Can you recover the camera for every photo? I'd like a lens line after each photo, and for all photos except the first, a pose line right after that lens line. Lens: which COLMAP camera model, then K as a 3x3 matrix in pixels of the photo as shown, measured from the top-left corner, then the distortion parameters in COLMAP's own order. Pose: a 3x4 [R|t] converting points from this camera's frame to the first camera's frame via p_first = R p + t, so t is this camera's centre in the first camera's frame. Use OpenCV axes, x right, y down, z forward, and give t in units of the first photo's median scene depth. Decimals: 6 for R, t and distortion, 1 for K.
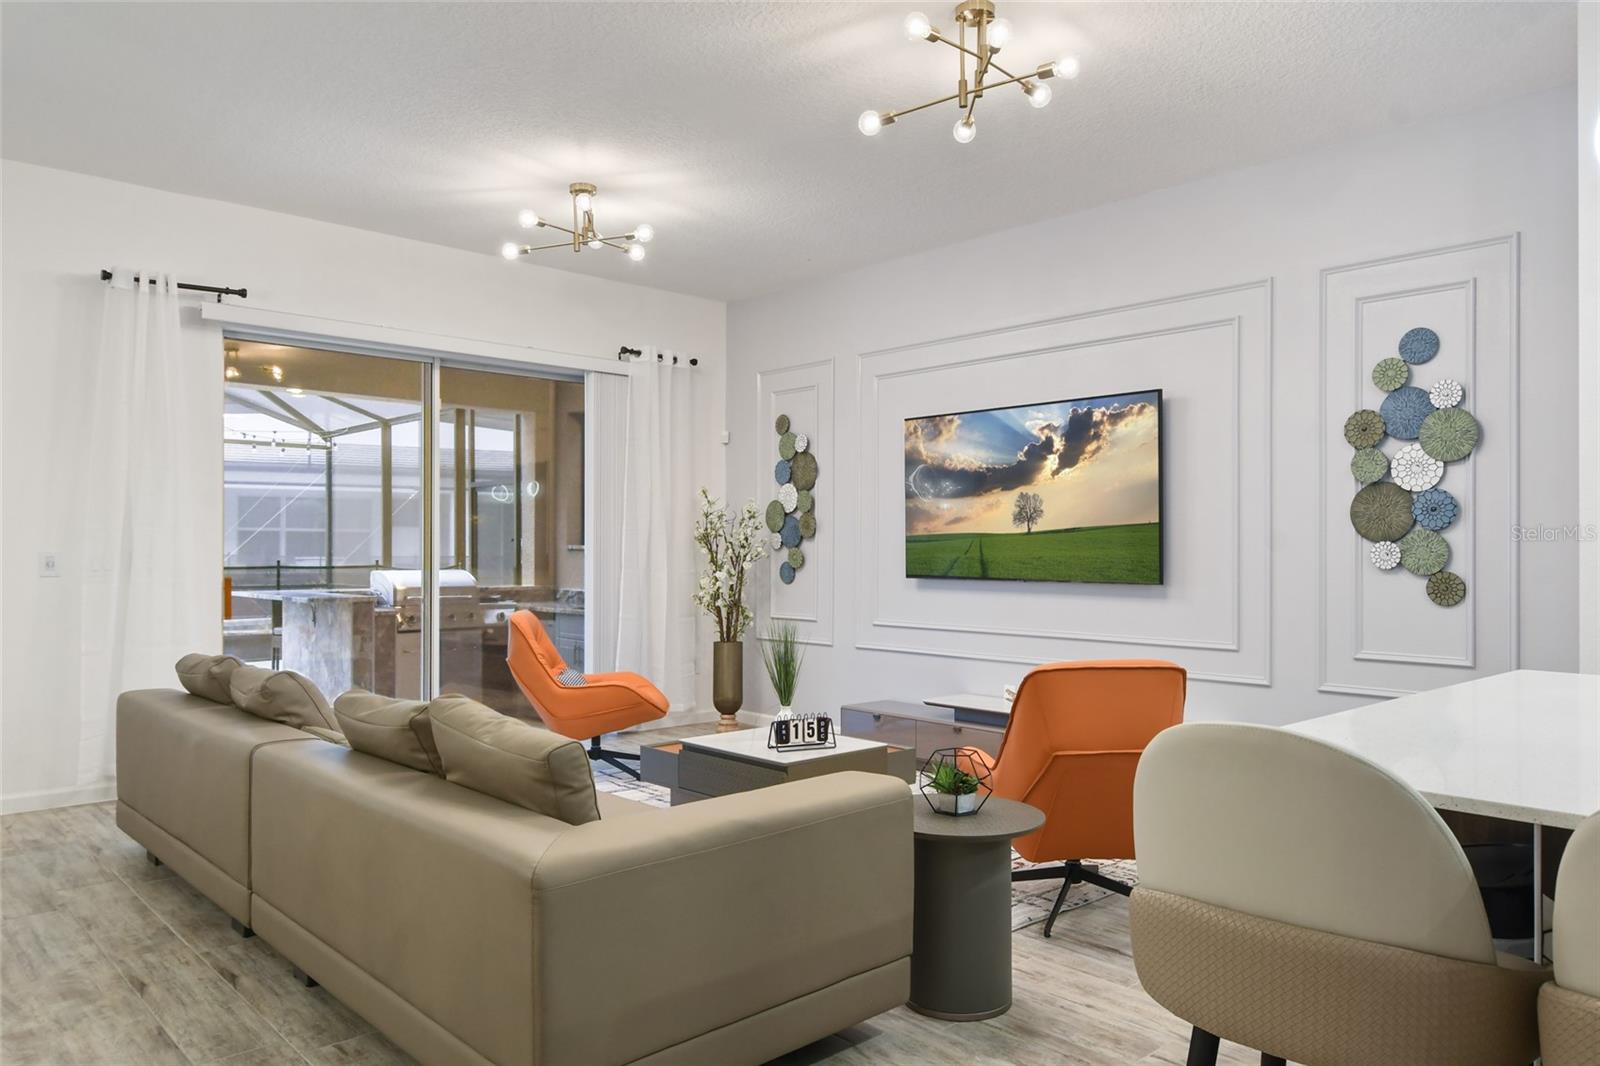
lens RADIAL K [[1097.8, 0, 803.0], [0, 1097.8, 540.4], [0, 0, 1]] dist [-0.002766, -0.004077]
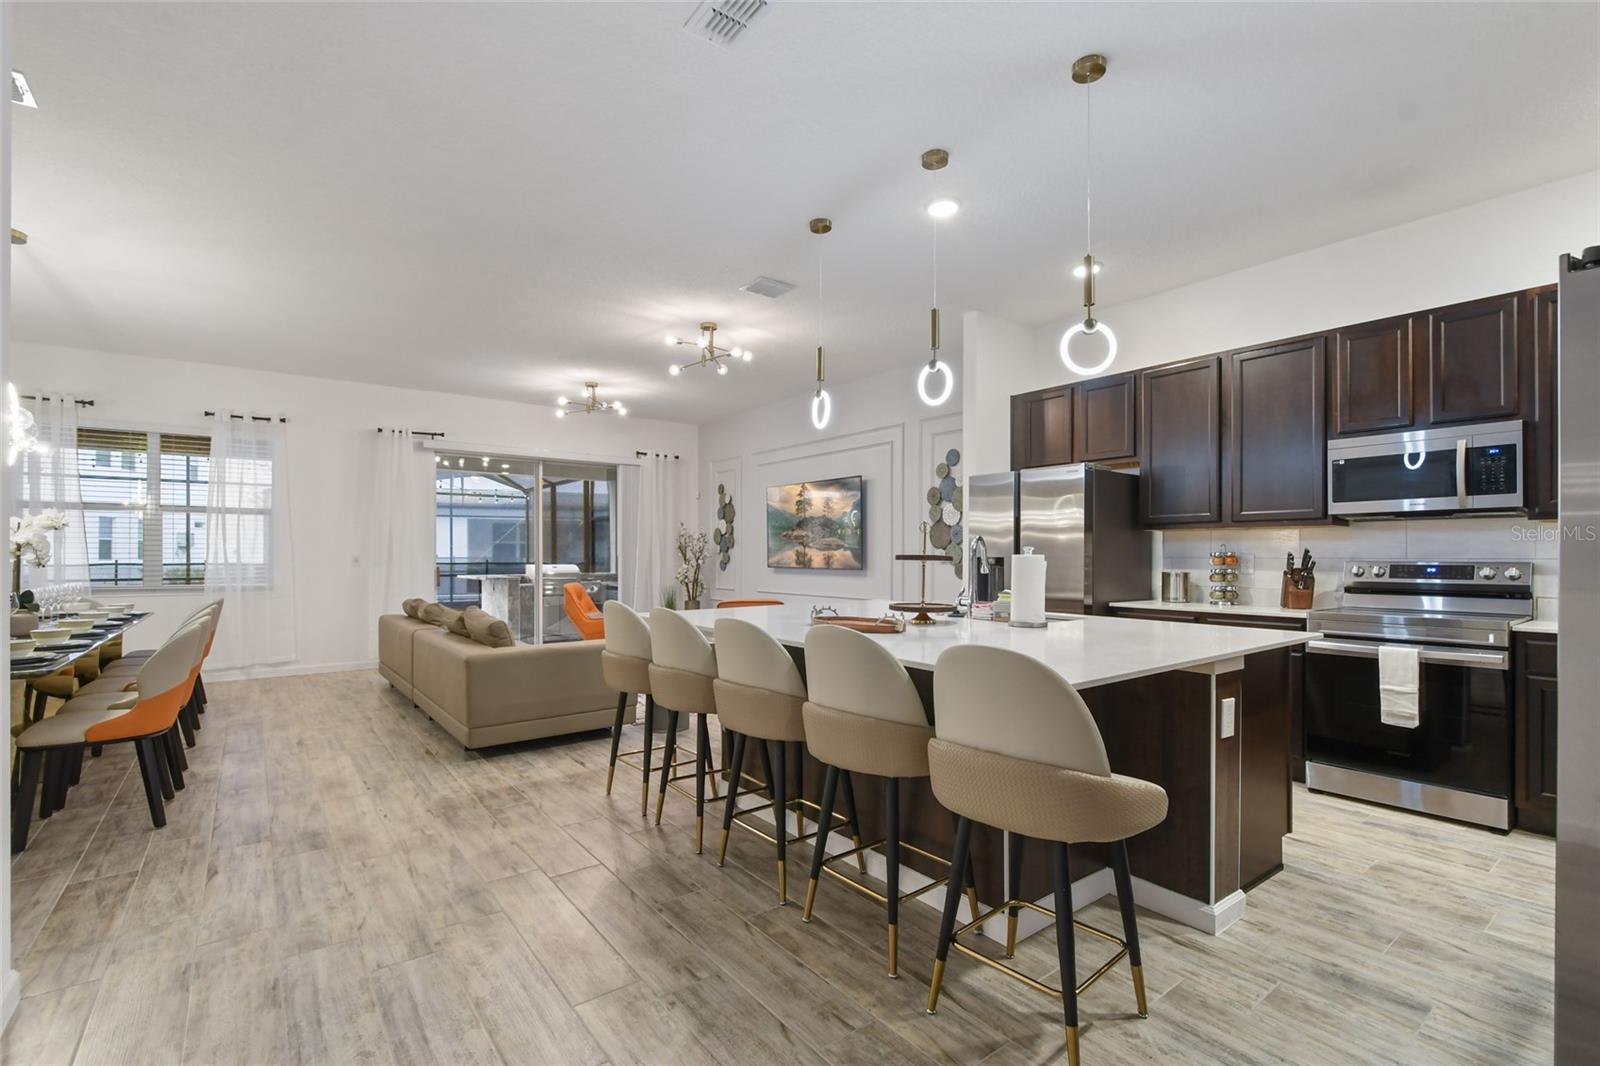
lens RADIAL K [[715.5, 0, 811.6], [0, 715.5, 548.8], [0, 0, 1]] dist [-0.023510, -0.000571]
pose [[0.996911, -0.002967, -0.078477, 0.348751], [0.003088, 0.999994, 0.001428, -0.001489], [0.078473, -0.001666, 0.996915, -0.363604]]
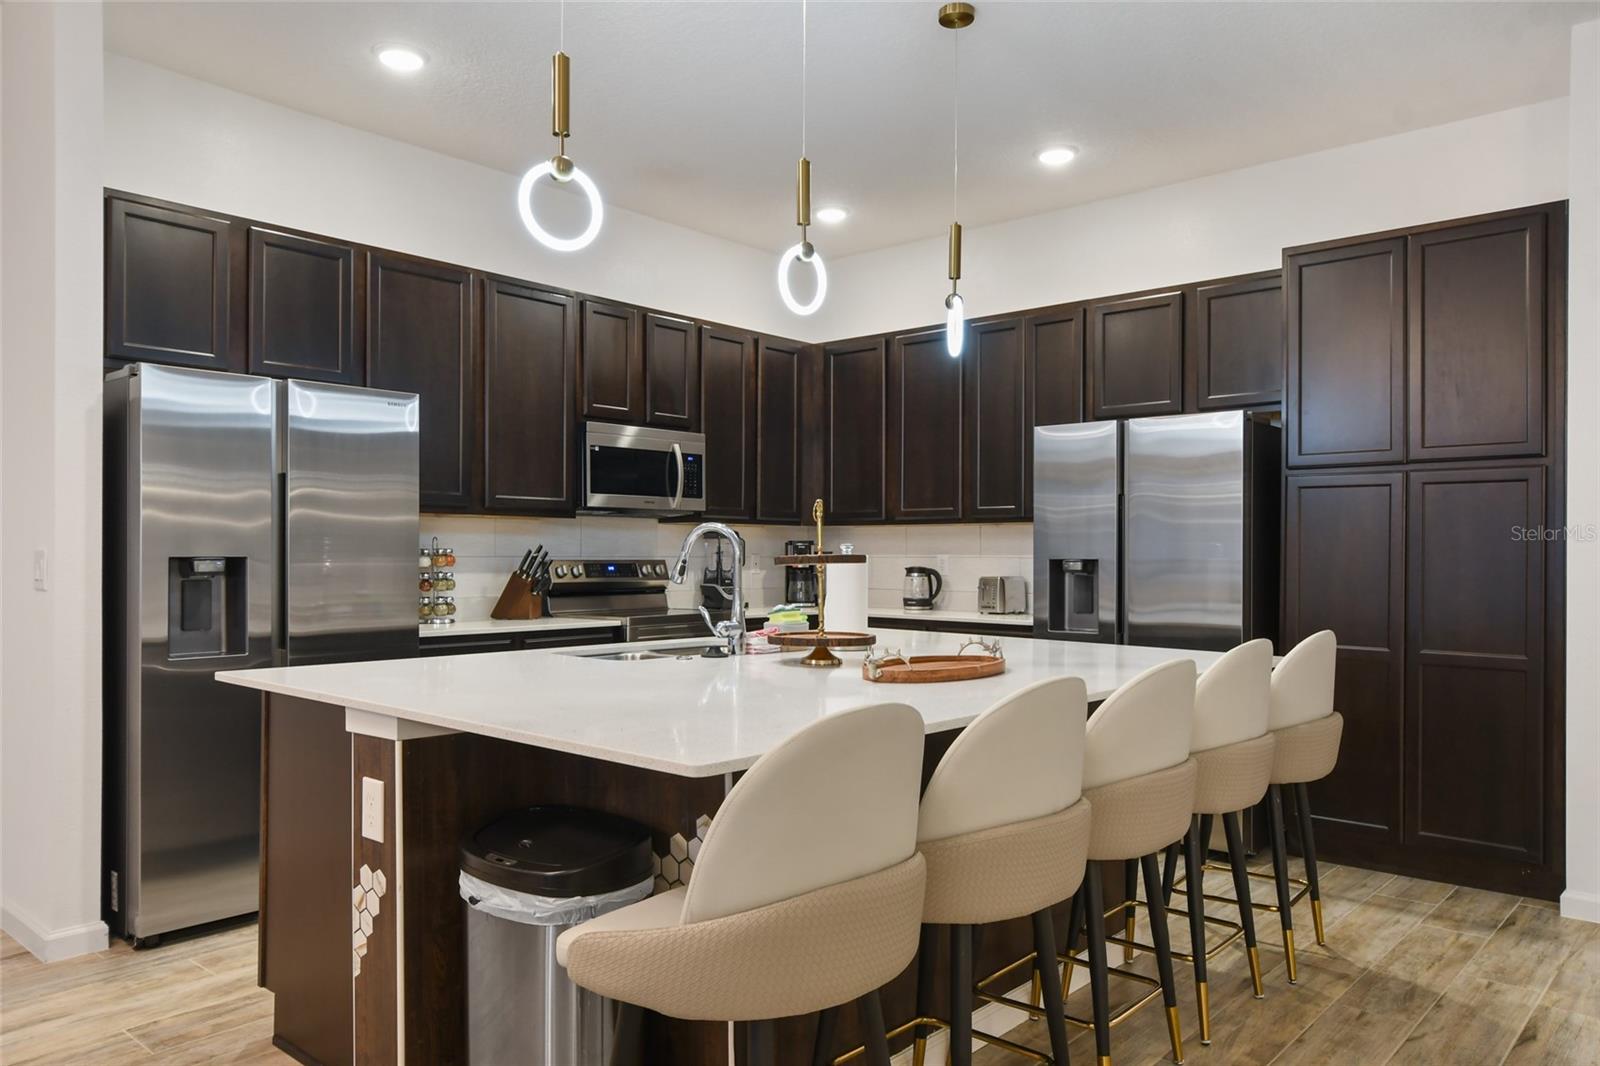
lens RADIAL K [[1097.8, 0, 805.2], [0, 1097.8, 545.6], [0, 0, 1]] dist [-0.002766, -0.004077]
pose [[-0.100247, 0.002446, 0.994960, -0.194081], [-0.016096, 0.999862, -0.004079, 0.001548], [-0.994832, -0.016424, -0.100194, 0.332493]]
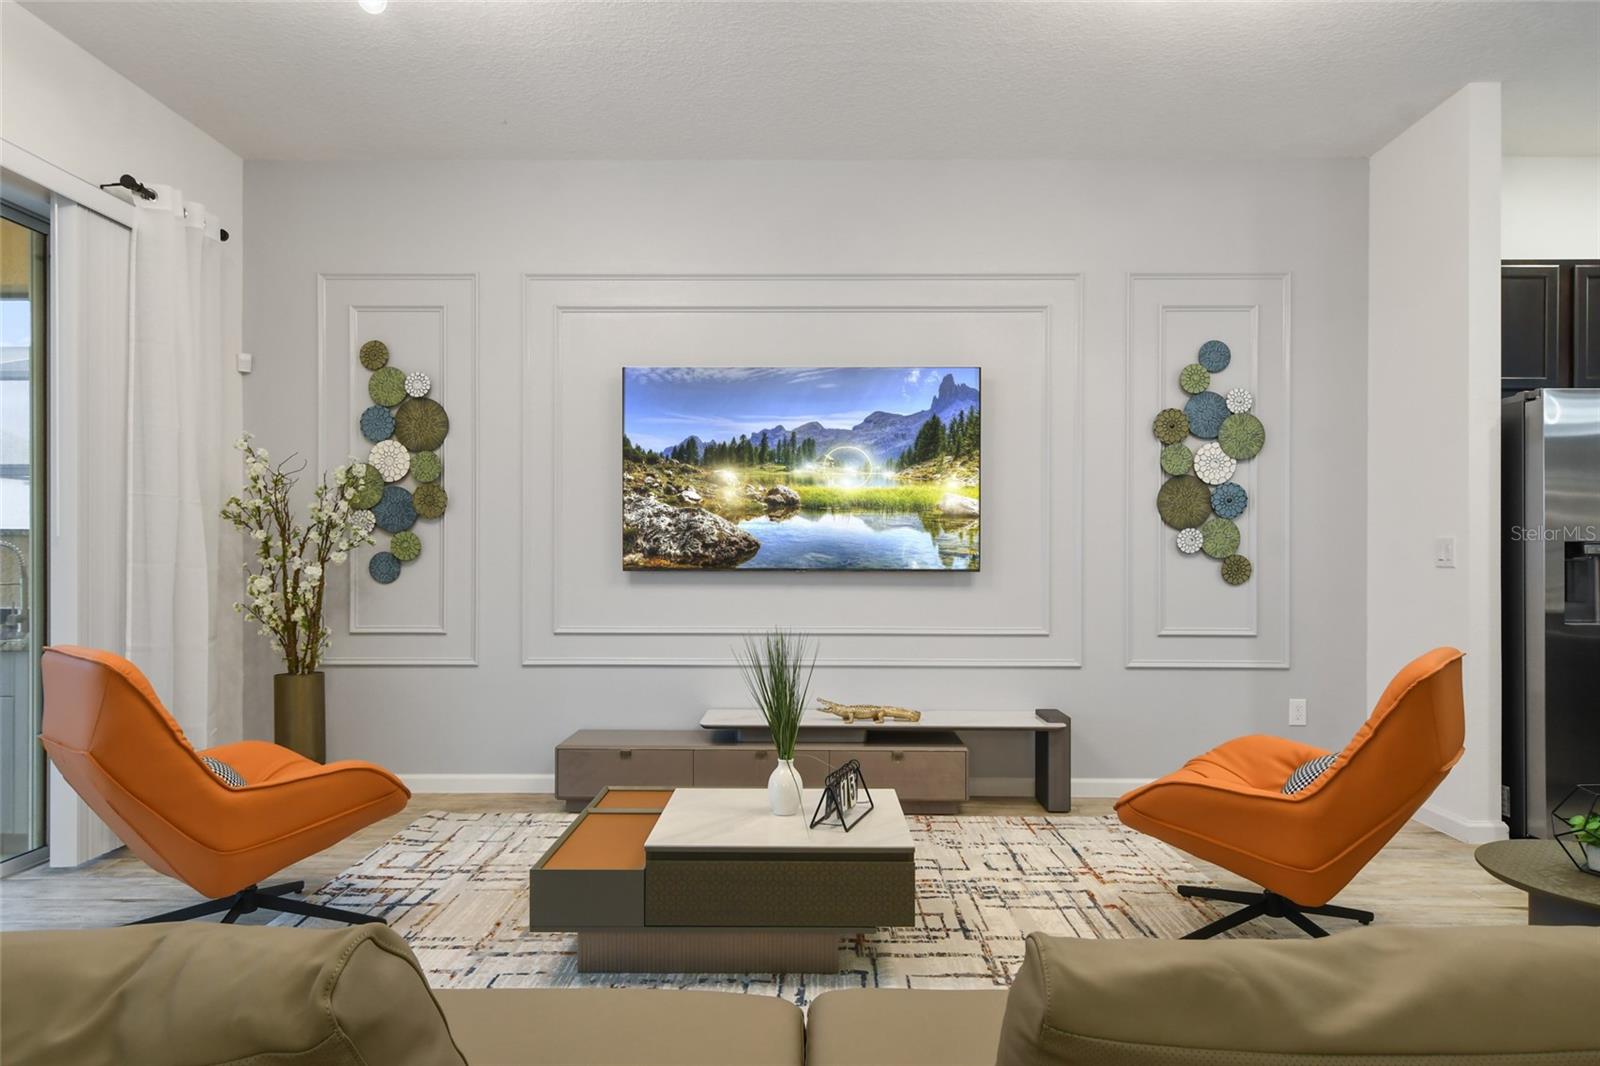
lens RADIAL K [[975.7, 0, 811.2], [0, 975.7, 546.9], [0, 0, 1]] dist [0.009074, 0.002609]
pose [[0.683933, -0.000594, 0.729544, -0.408525], [-0.007715, 0.999938, 0.008047, 0.013243], [-0.729504, -0.011132, 0.683886, 0.536590]]
